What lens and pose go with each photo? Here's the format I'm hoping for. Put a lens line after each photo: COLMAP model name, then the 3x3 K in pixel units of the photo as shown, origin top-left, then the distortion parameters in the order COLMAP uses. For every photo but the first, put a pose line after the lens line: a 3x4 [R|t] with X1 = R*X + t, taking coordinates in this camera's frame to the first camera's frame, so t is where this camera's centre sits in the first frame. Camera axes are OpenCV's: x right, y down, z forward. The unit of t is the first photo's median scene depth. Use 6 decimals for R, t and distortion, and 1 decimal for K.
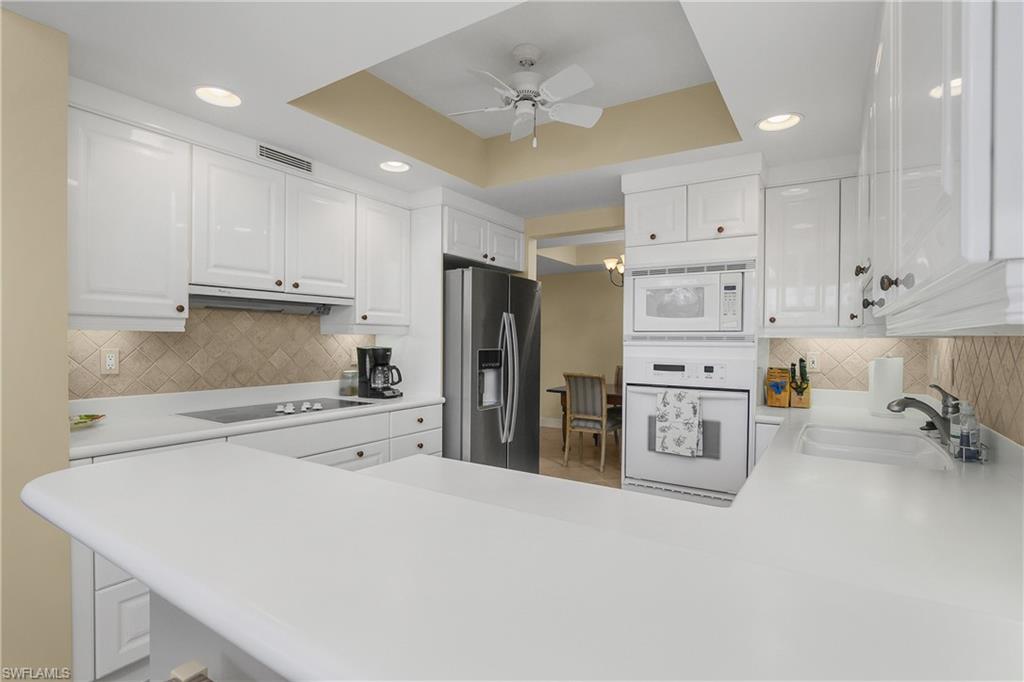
lens RADIAL K [[503.1, 0, 512.1], [0, 503.1, 345.9], [0, 0, 1]] dist [-0.018015, -0.000191]
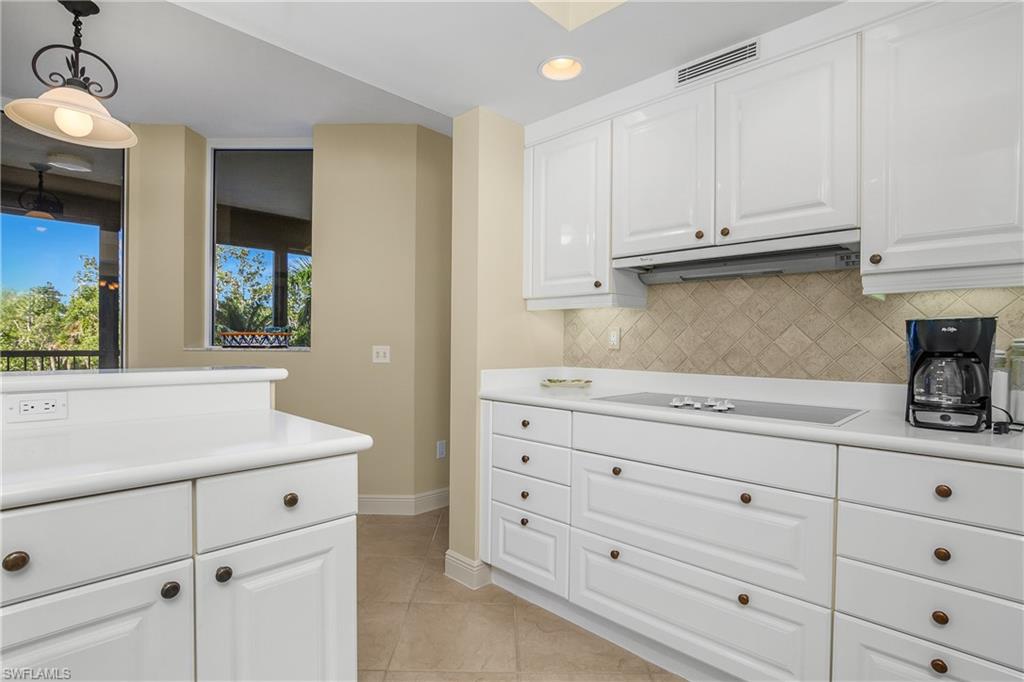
lens RADIAL K [[503.1, 0, 518.6], [0, 503.1, 343.2], [0, 0, 1]] dist [-0.018015, -0.000191]
pose [[-0.195906, -0.006598, -0.980600, 0.316342], [-0.022681, 0.999740, -0.002195, 0.043597], [0.980360, 0.021811, -0.196005, 0.863082]]
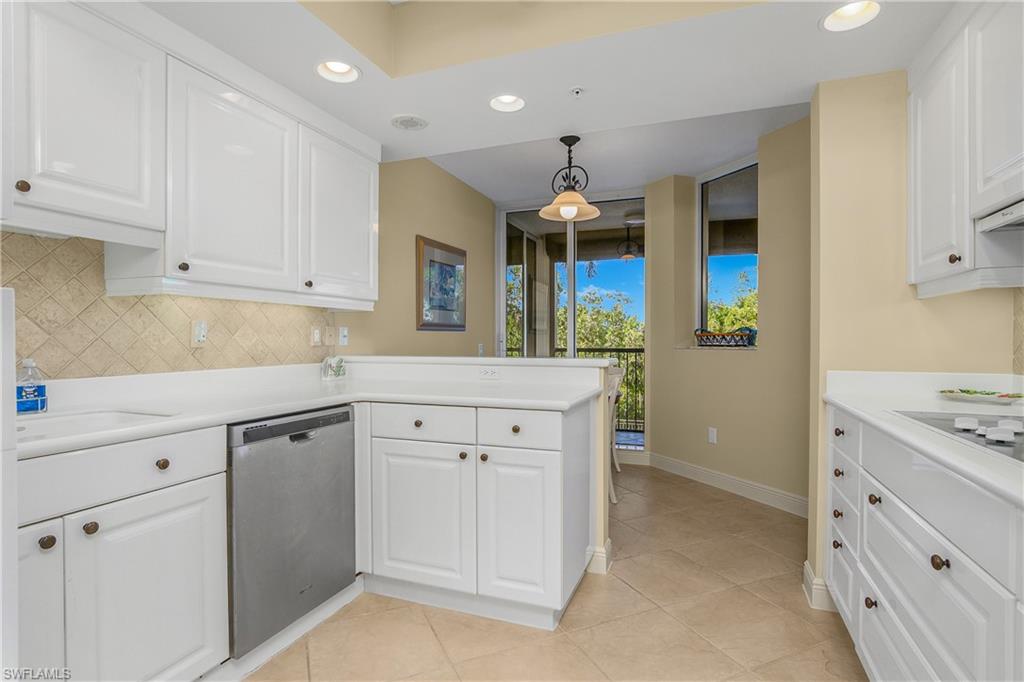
lens RADIAL K [[503.1, 0, 509.4], [0, 503.1, 335.7], [0, 0, 1]] dist [-0.018015, -0.000191]
pose [[-0.976968, -0.009360, -0.213181, 0.129407], [-0.010286, 0.999942, 0.003238, 0.037397], [0.213138, 0.005356, -0.977007, 1.282991]]
